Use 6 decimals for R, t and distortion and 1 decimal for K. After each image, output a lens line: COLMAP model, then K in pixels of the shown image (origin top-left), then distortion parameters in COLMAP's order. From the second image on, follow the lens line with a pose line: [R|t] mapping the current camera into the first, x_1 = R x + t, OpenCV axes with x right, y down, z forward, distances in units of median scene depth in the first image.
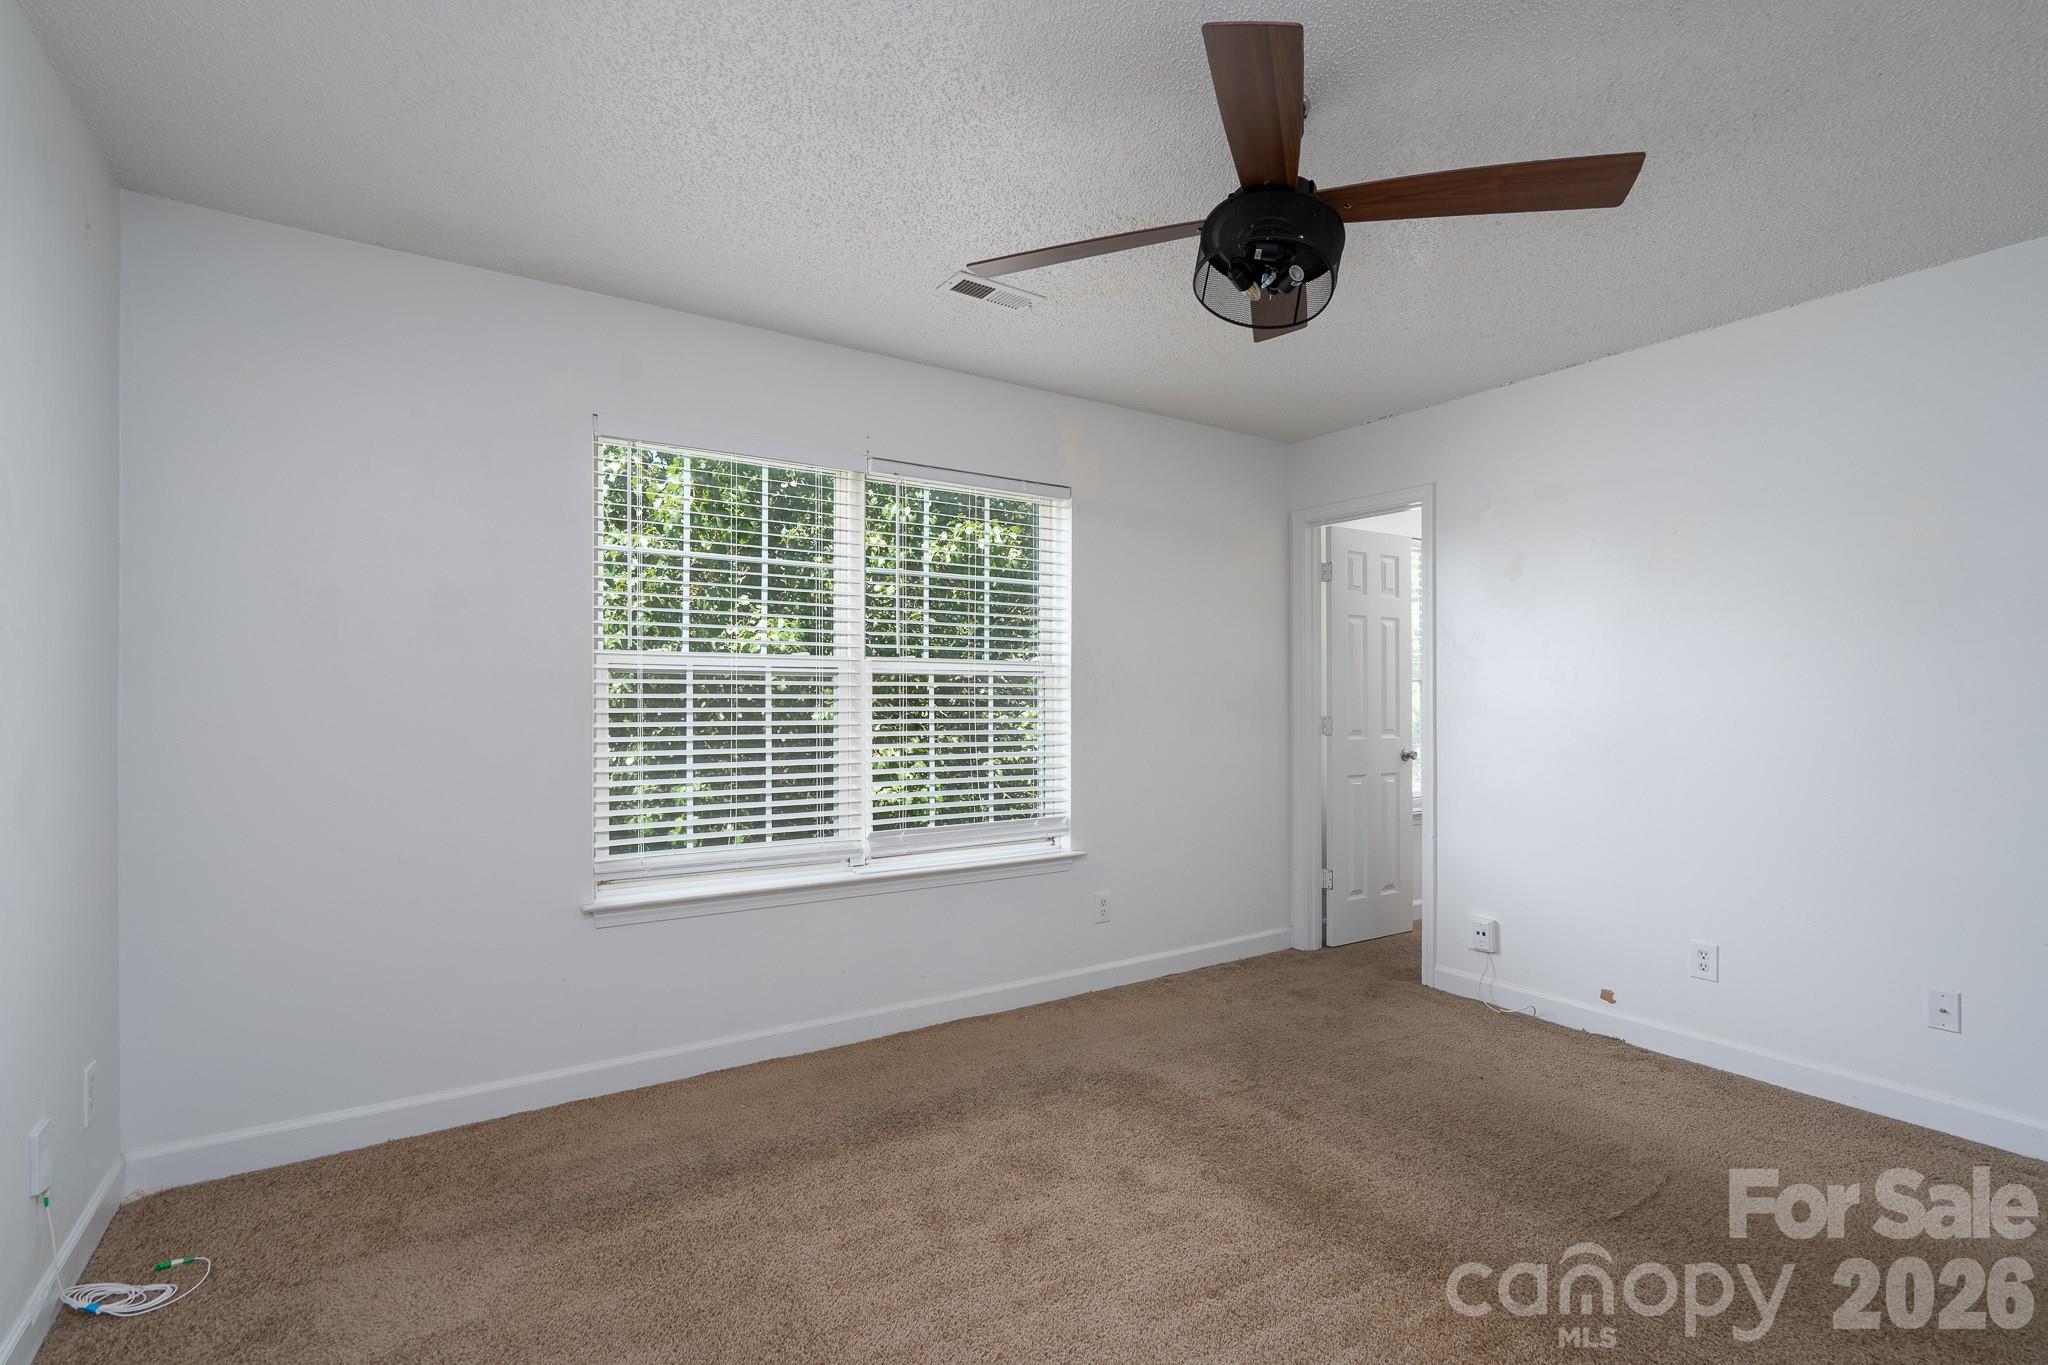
lens RADIAL K [[951.8, 0, 1016.1], [0, 951.8, 706.5], [0, 0, 1]] dist [-0.002116, 0.000049]
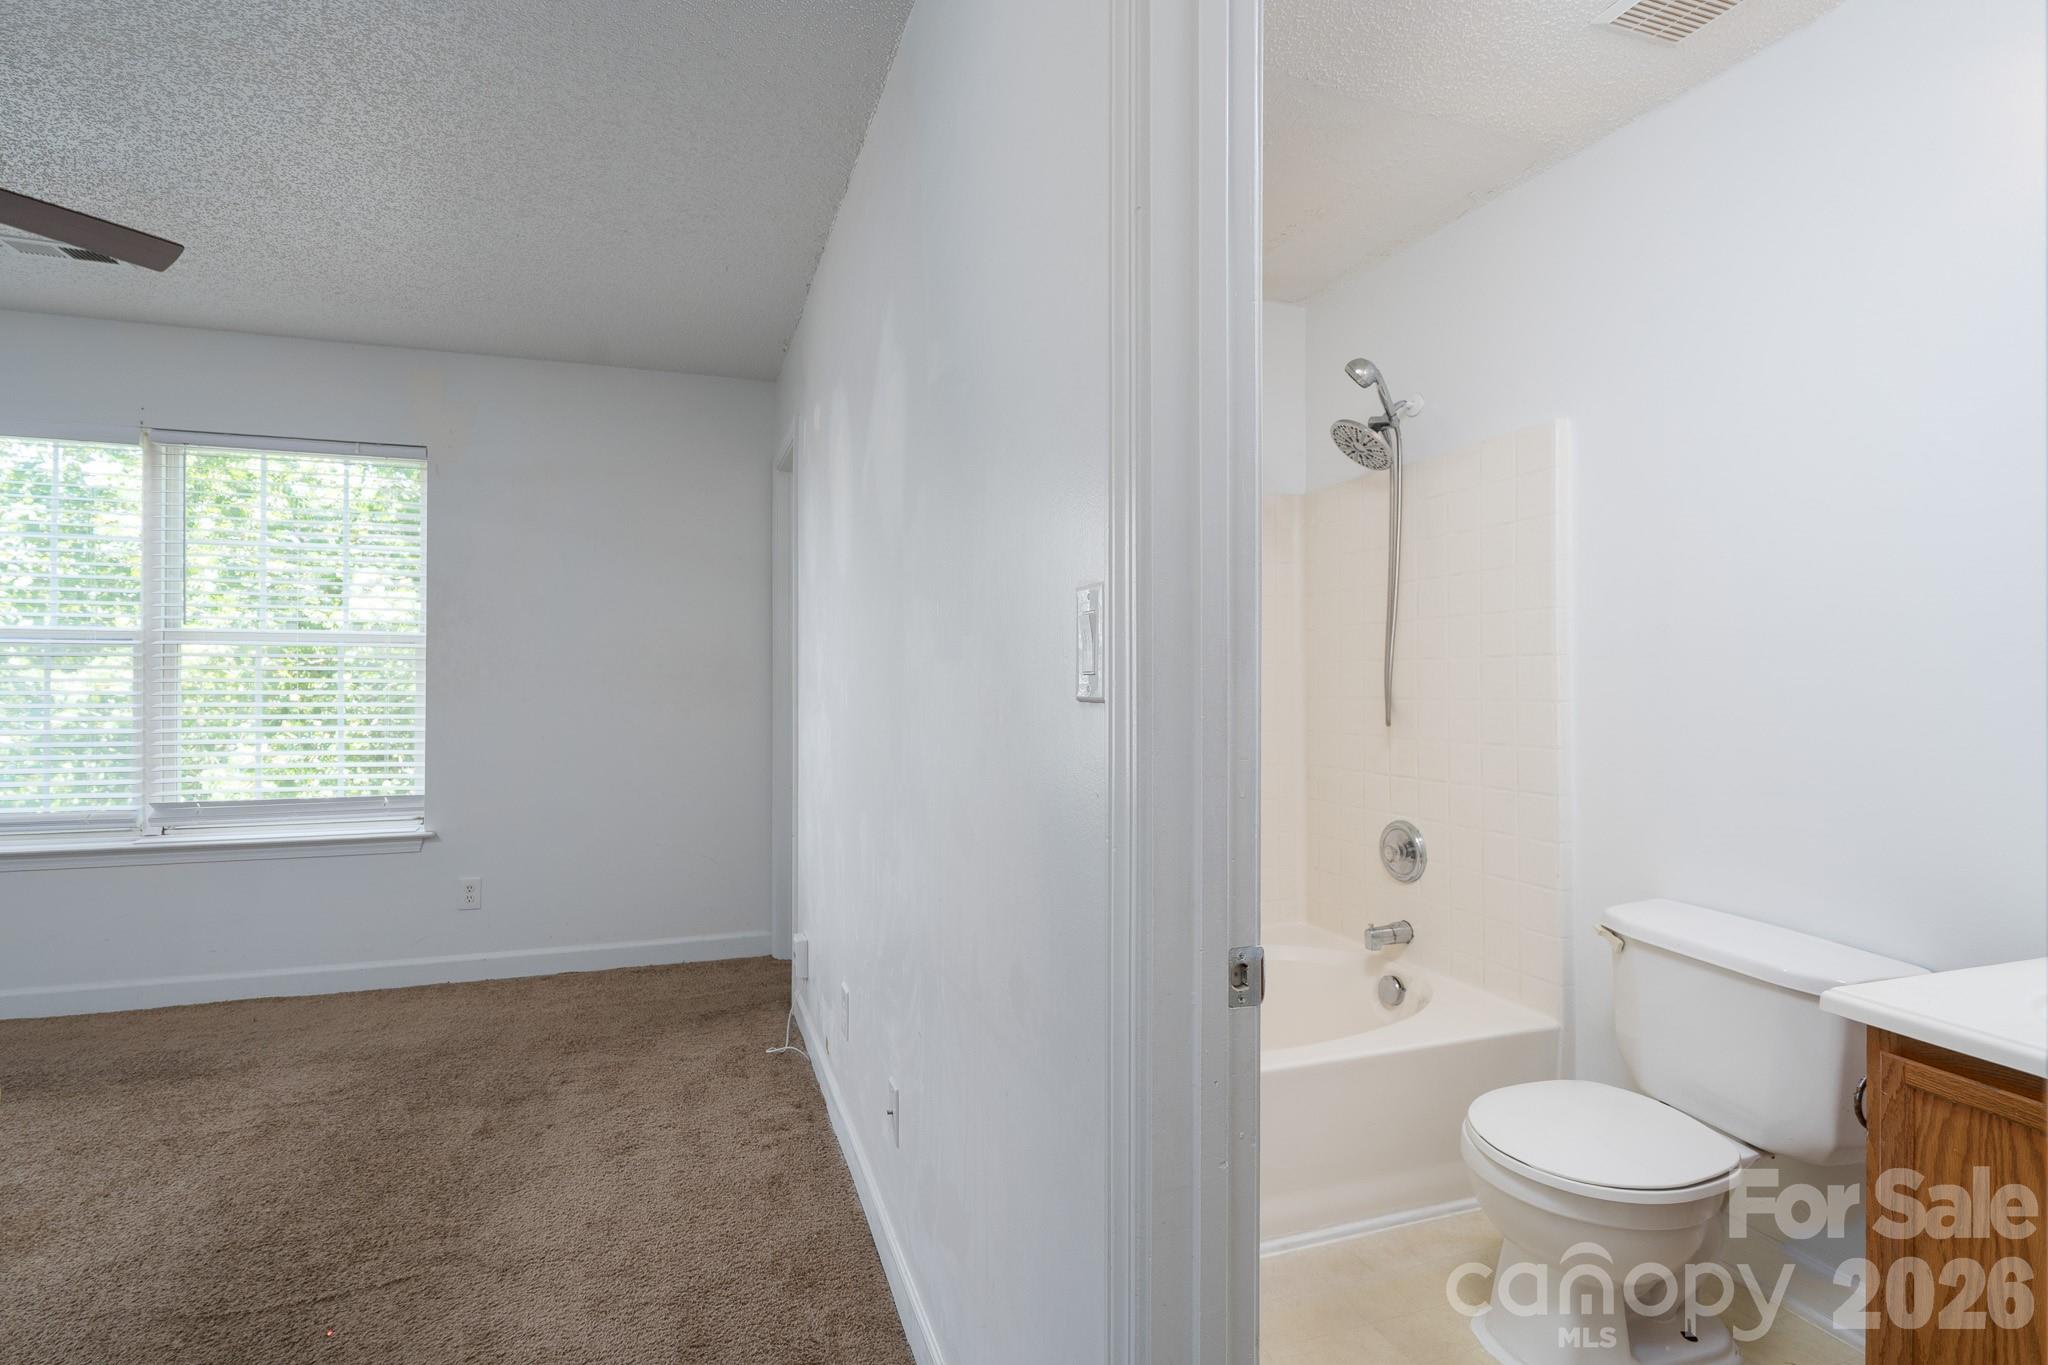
lens RADIAL K [[968.3, 0, 1019.7], [0, 968.3, 665.9], [0, 0, 1]] dist [-0.000224, 0.000244]
pose [[0.966654, 0.005148, -0.256034, 0.880457], [-0.011122, 0.999699, -0.021890, 0.002750], [0.255844, 0.024008, 0.966420, 0.221739]]
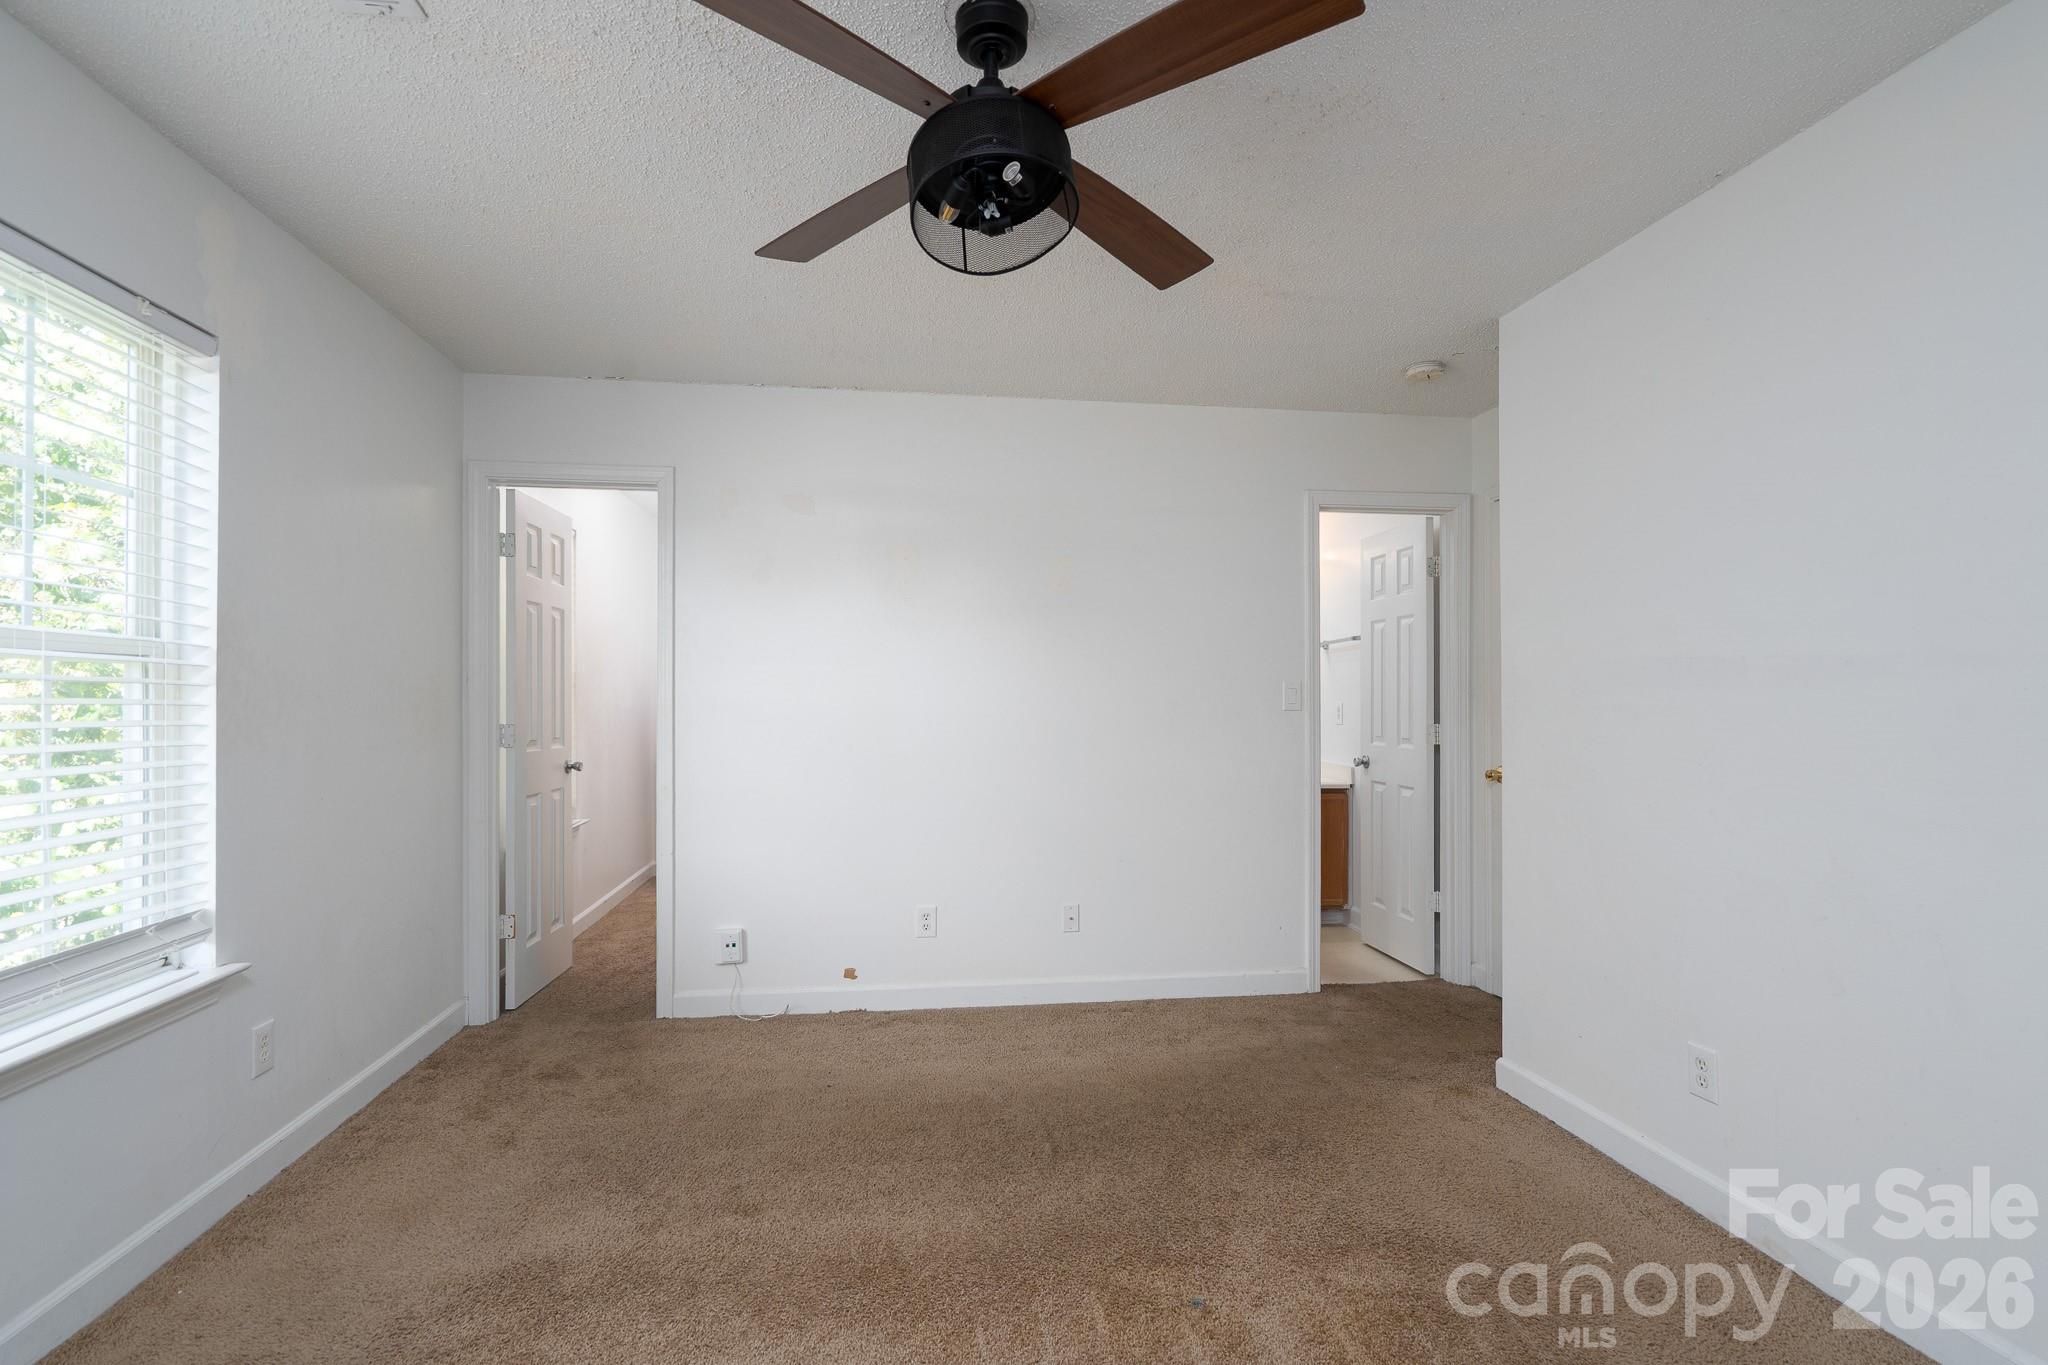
lens RADIAL K [[951.8, 0, 1016.1], [0, 951.8, 706.5], [0, 0, 1]] dist [-0.002116, 0.000049]
pose [[0.436934, -0.005831, 0.899475, -0.250798], [0.009514, 0.999953, 0.001861, -0.002741], [-0.899443, 0.007744, 0.436969, 0.314998]]
